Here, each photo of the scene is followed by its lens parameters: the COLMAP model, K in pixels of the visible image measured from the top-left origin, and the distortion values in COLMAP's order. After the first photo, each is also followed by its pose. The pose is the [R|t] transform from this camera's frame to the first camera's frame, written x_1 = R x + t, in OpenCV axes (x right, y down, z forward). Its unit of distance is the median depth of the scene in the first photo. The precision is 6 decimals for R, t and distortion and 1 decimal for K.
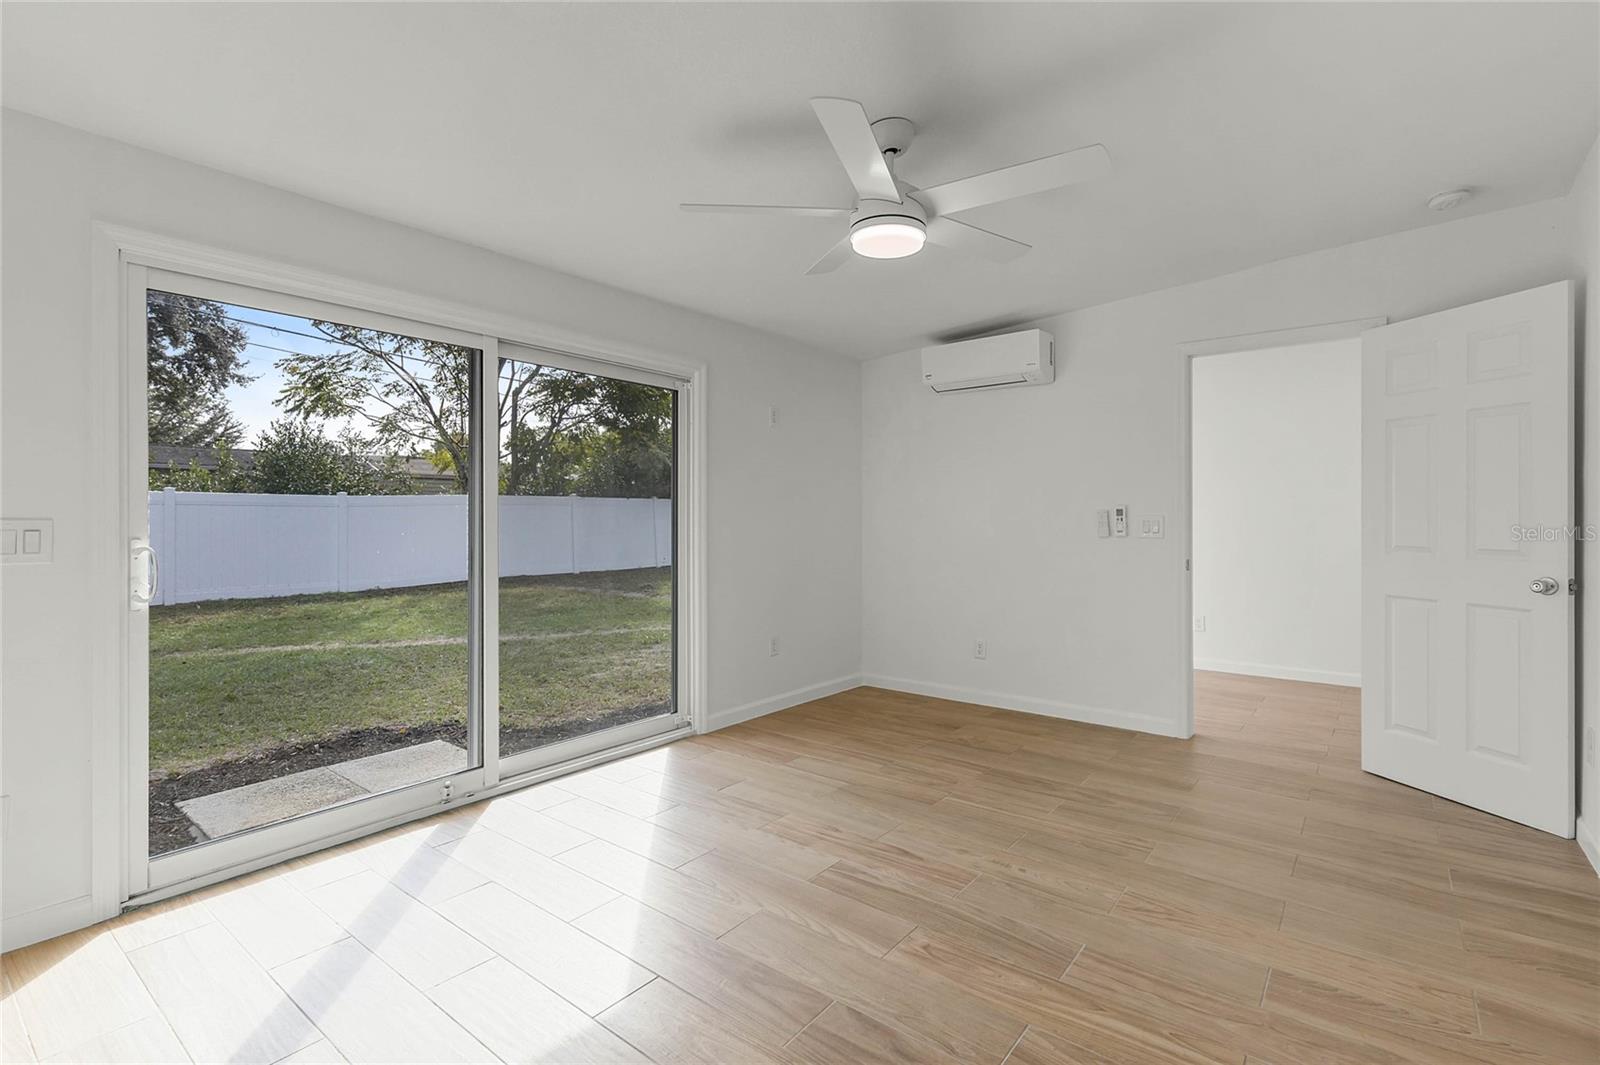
lens RADIAL K [[727.3, 0, 797.4], [0, 727.3, 529.8], [0, 0, 1]] dist [0.001309, 0.000384]
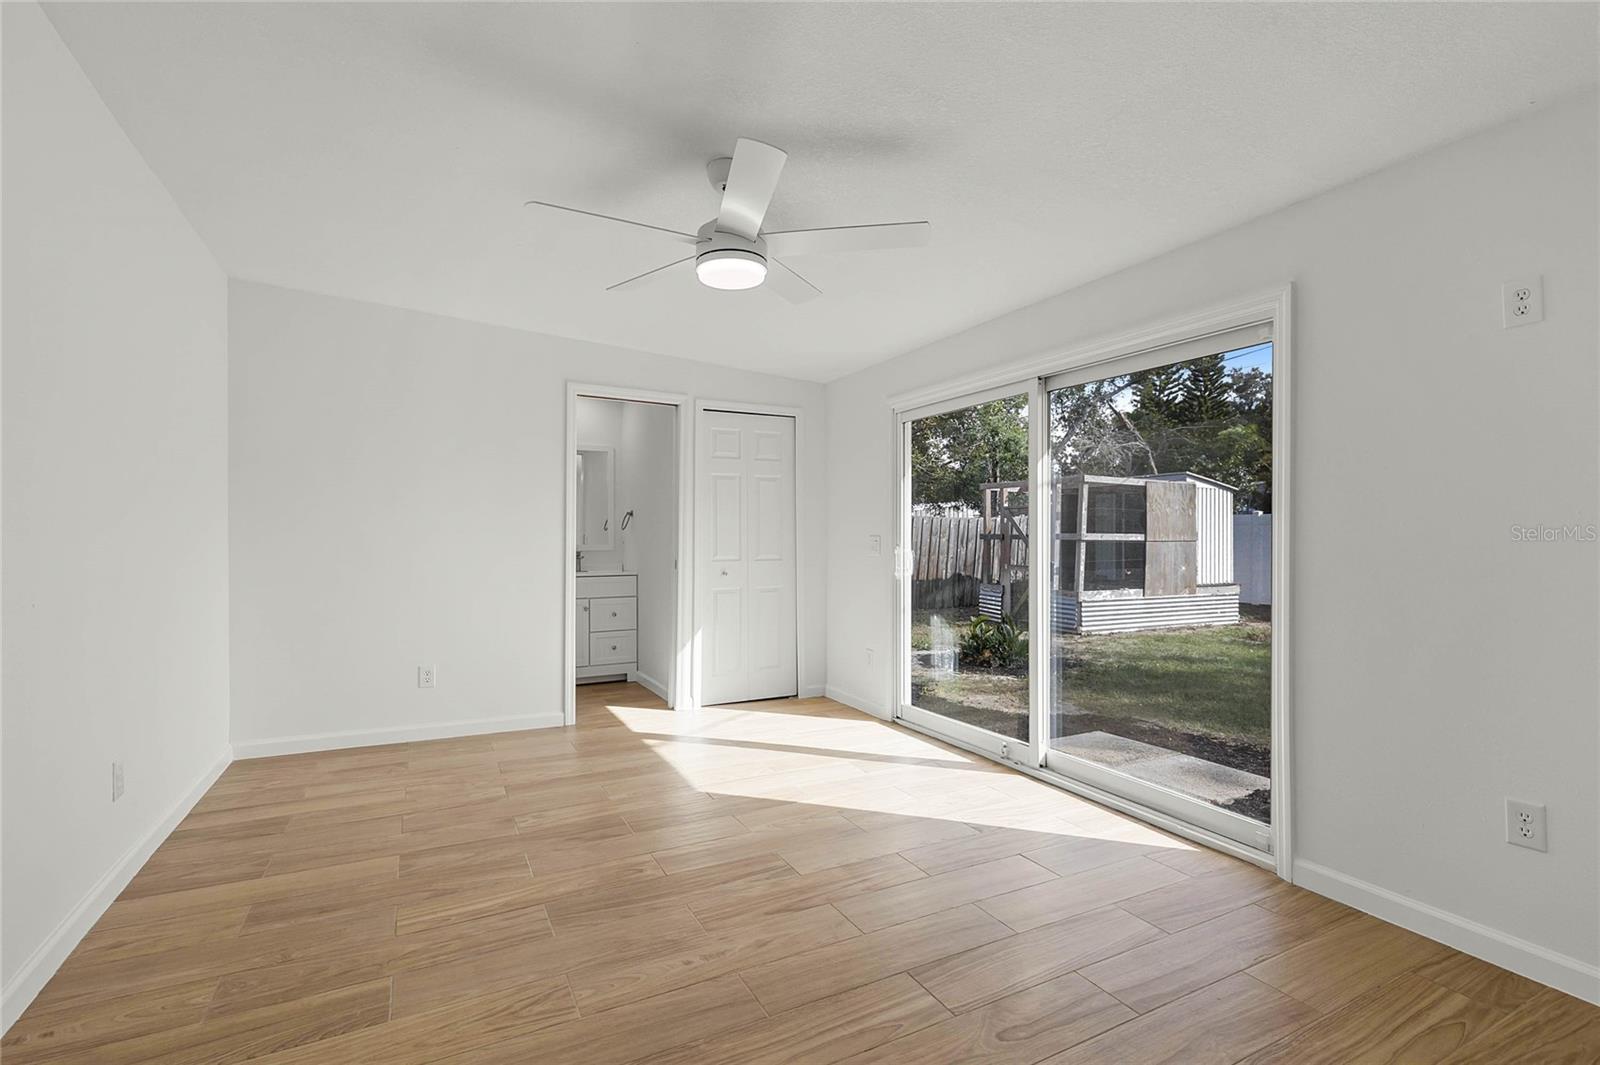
lens RADIAL K [[727.3, 0, 797.4], [0, 727.3, 529.8], [0, 0, 1]] dist [0.001309, 0.000384]
pose [[-0.397303, -0.009292, -0.917640, 0.969958], [-0.015687, 0.999871, -0.003333, -0.015690], [0.917553, 0.013070, -0.397398, 1.369652]]
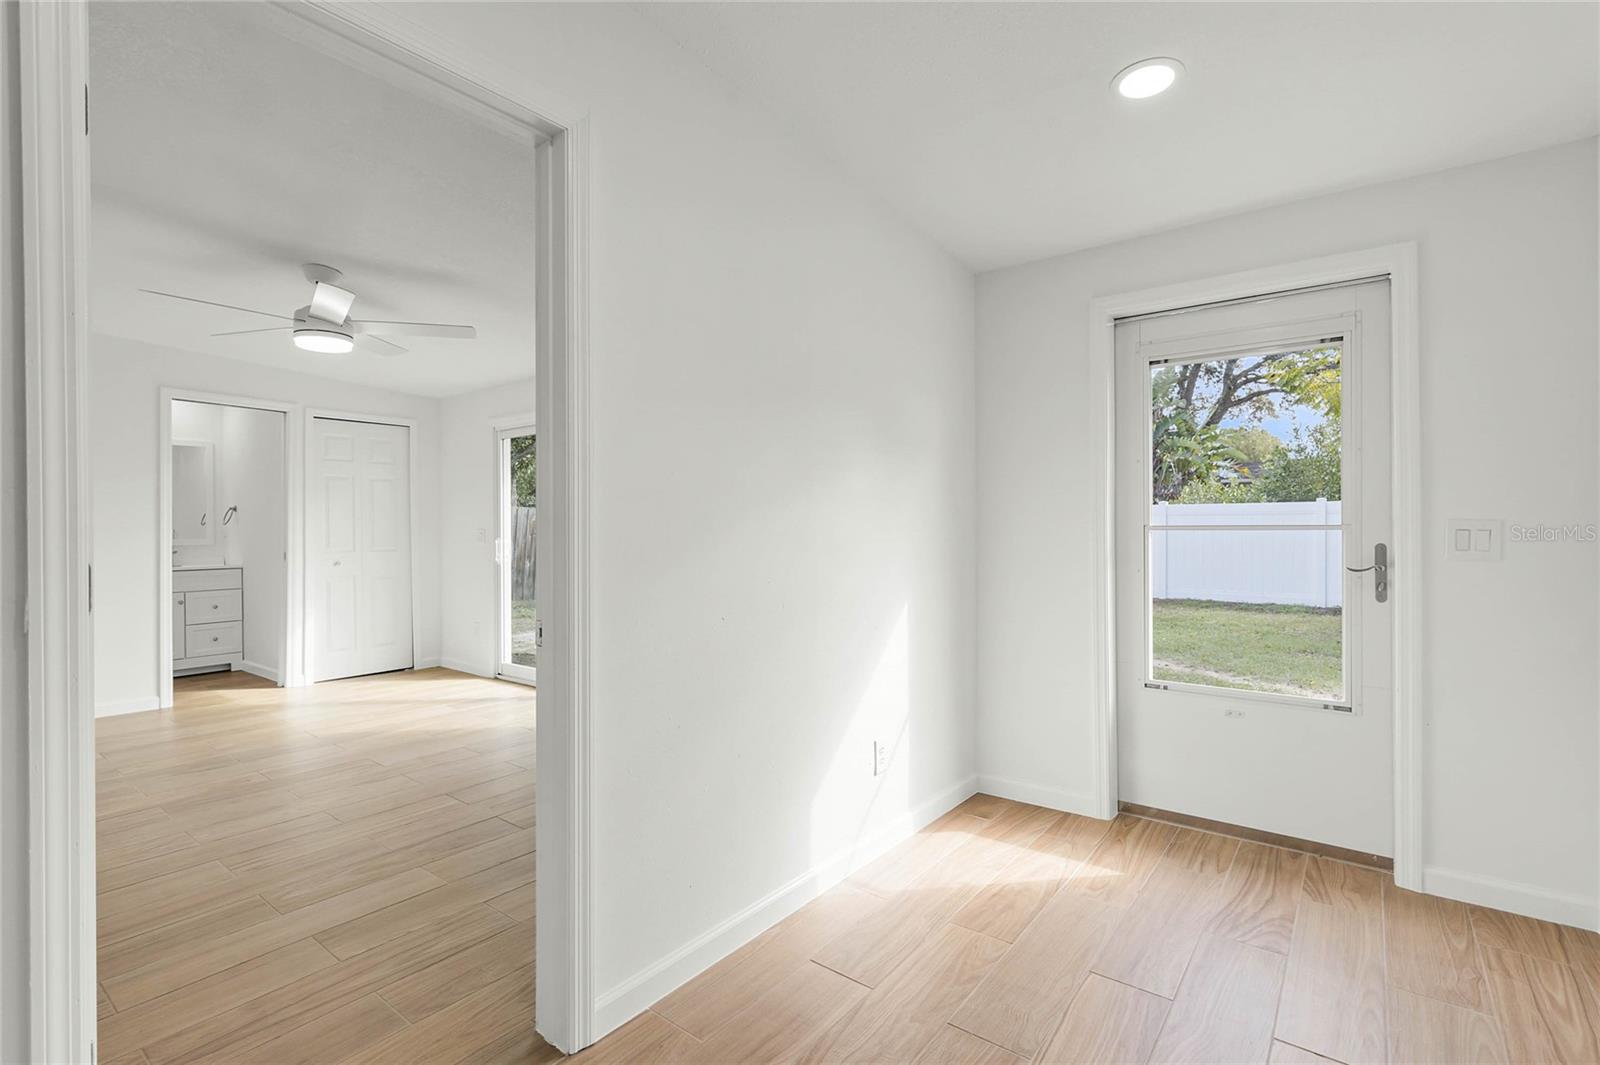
lens RADIAL K [[715.8, 0, 814.8], [0, 715.8, 529.1], [0, 0, 1]] dist [-0.014307, -0.000361]
pose [[0.053723, 0.000786, -0.998556, 1.488887], [-0.012446, 0.999923, 0.000117, -0.023962], [0.998478, 0.012422, 0.053729, 1.746397]]
